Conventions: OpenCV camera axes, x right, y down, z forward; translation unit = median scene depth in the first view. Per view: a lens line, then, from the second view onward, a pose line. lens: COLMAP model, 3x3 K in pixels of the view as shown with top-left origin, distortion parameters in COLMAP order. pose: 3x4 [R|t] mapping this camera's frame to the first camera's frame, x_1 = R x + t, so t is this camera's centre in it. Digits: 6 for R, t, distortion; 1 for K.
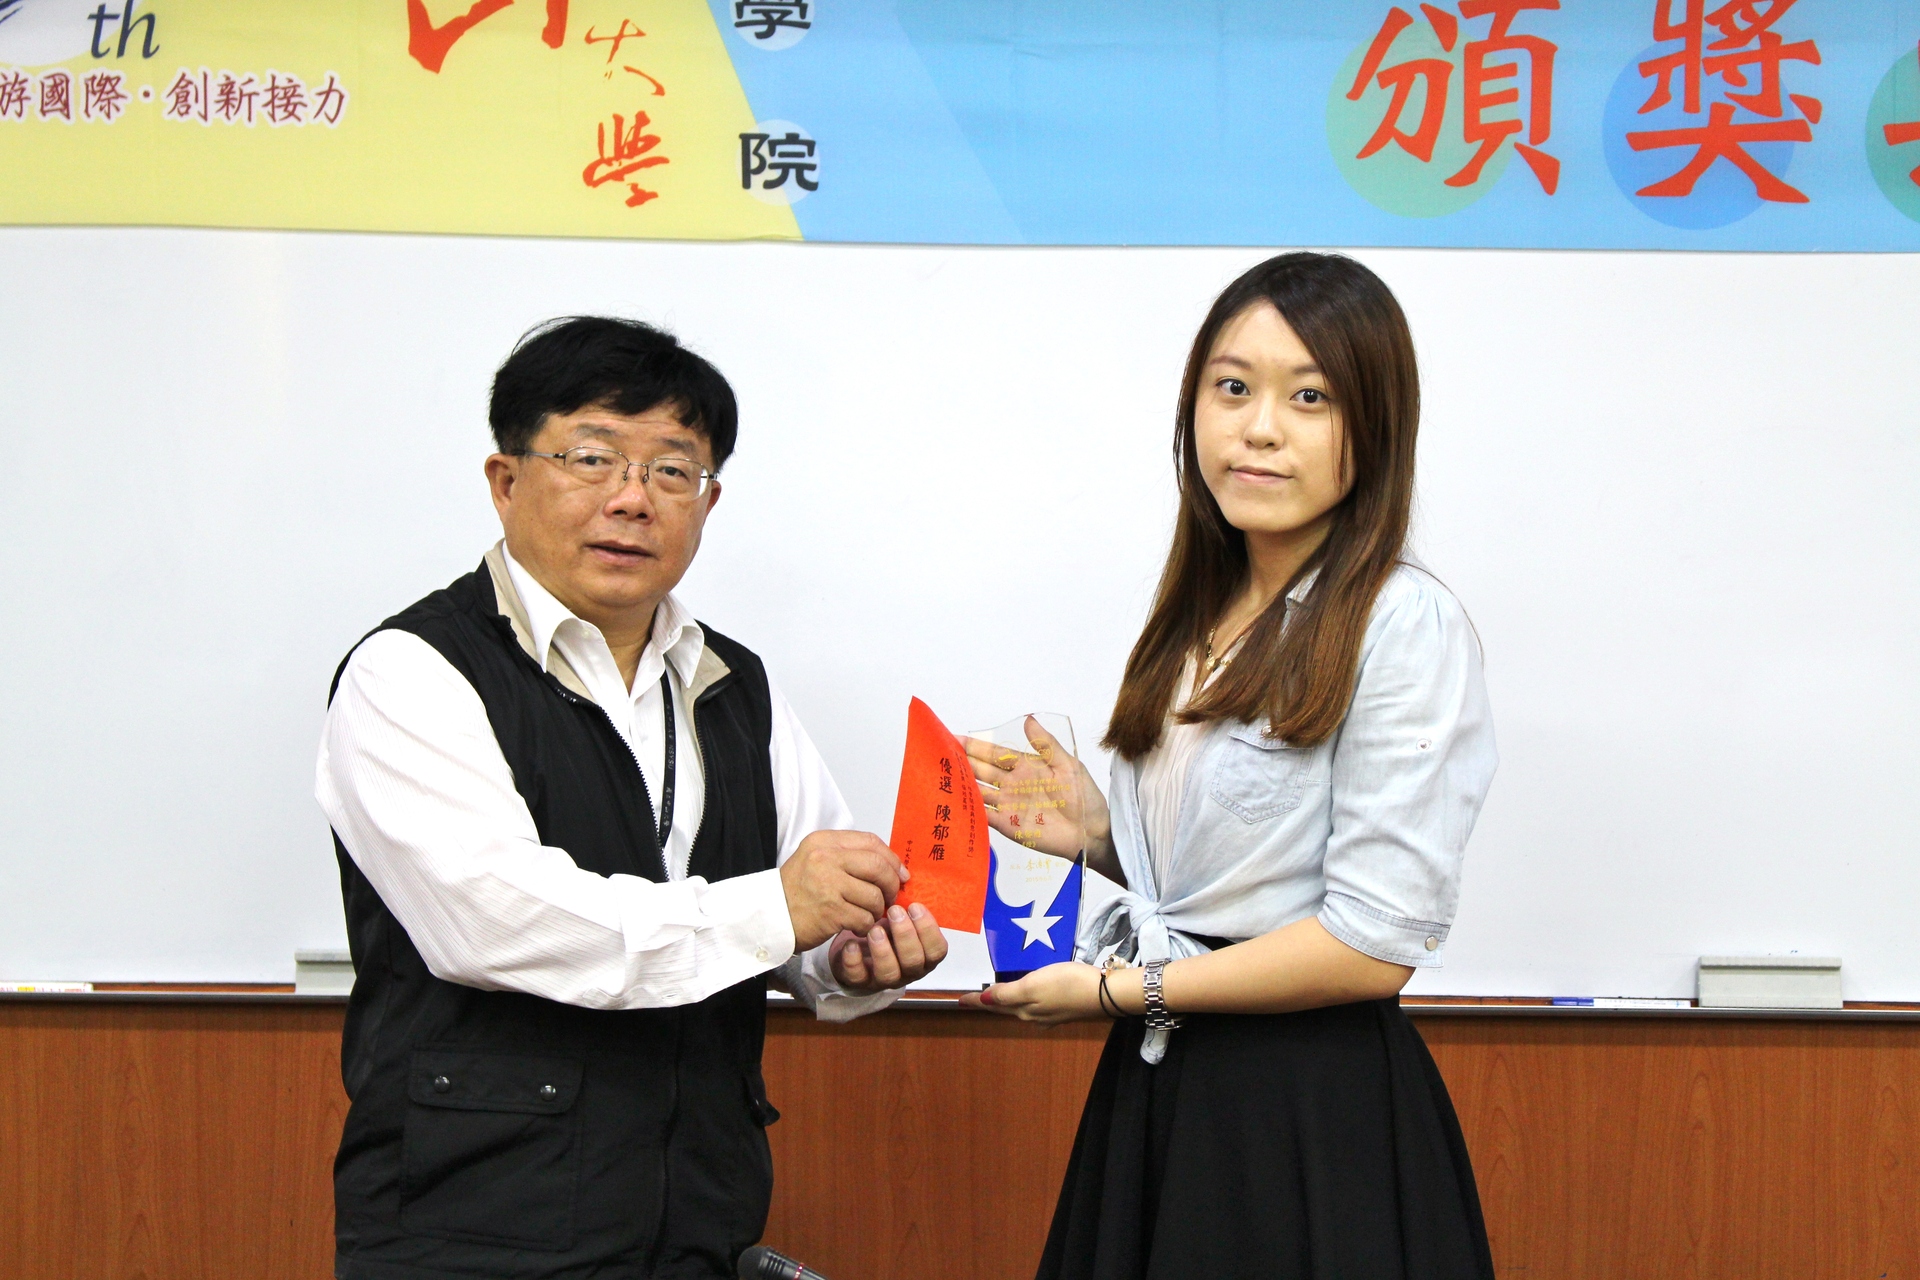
lens RADIAL K [[4366.9, 0, 893.0], [0, 4366.9, 580.9], [0, 0, 1]] dist [0.048920, 0.000000]
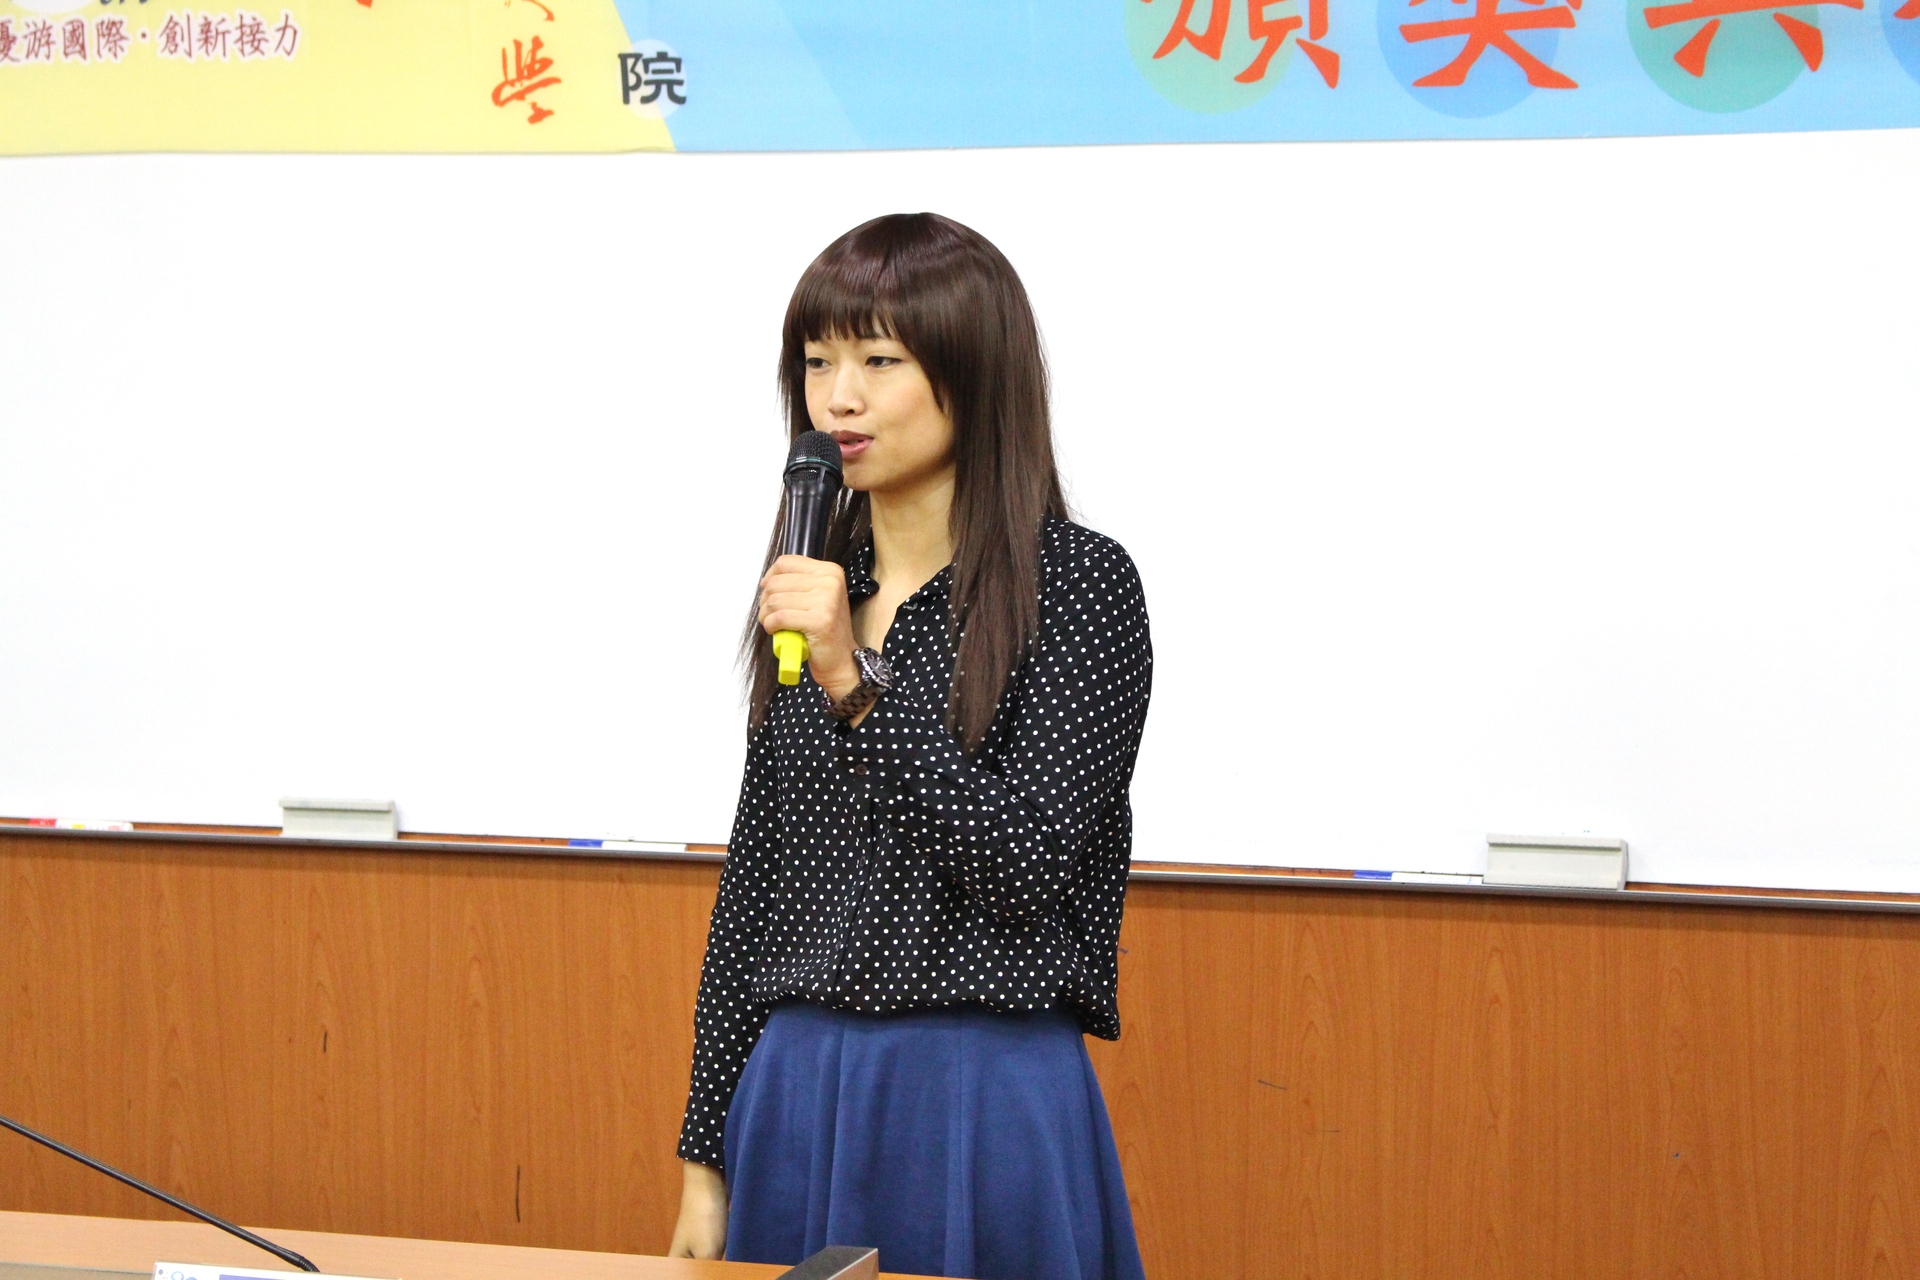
lens RADIAL K [[4635.7, 0, 939.8], [0, 4635.7, 589.5], [0, 0, 1]] dist [0.064076, 0.000000]
pose [[0.936796, 0.007436, -0.349797, 0.442085], [0.002515, 0.999605, 0.027984, -0.001513], [0.349867, -0.027095, 0.936407, -0.053418]]
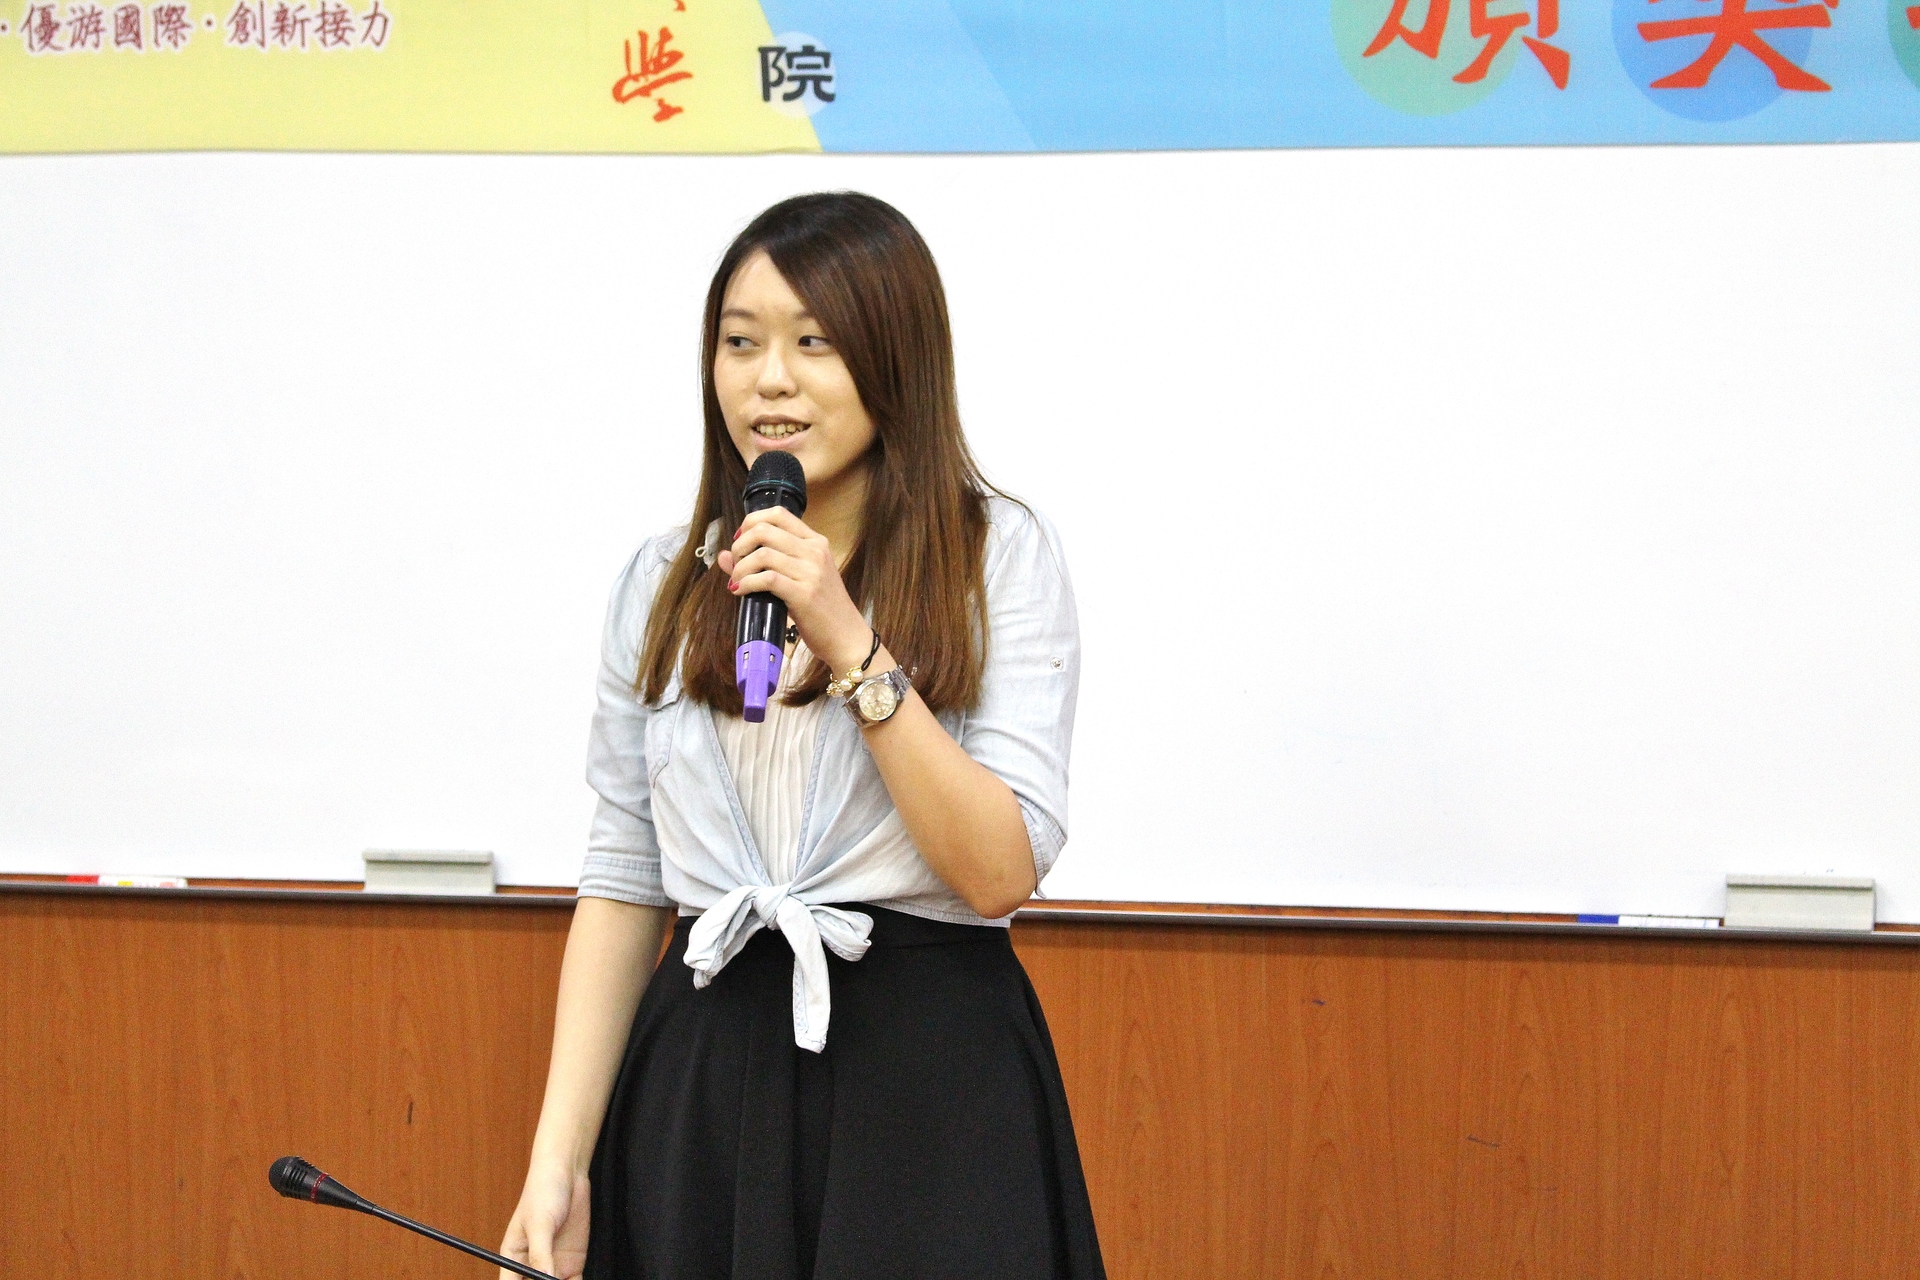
lens RADIAL K [[4635.7, 0, 944.7], [0, 4635.7, 635.8], [0, 0, 1]] dist [0.064076, 0.000000]
pose [[0.974551, 0.002689, -0.224152, 0.246431], [0.004881, 0.999436, 0.033215, -0.001947], [0.224115, -0.033464, 0.973988, -0.037348]]
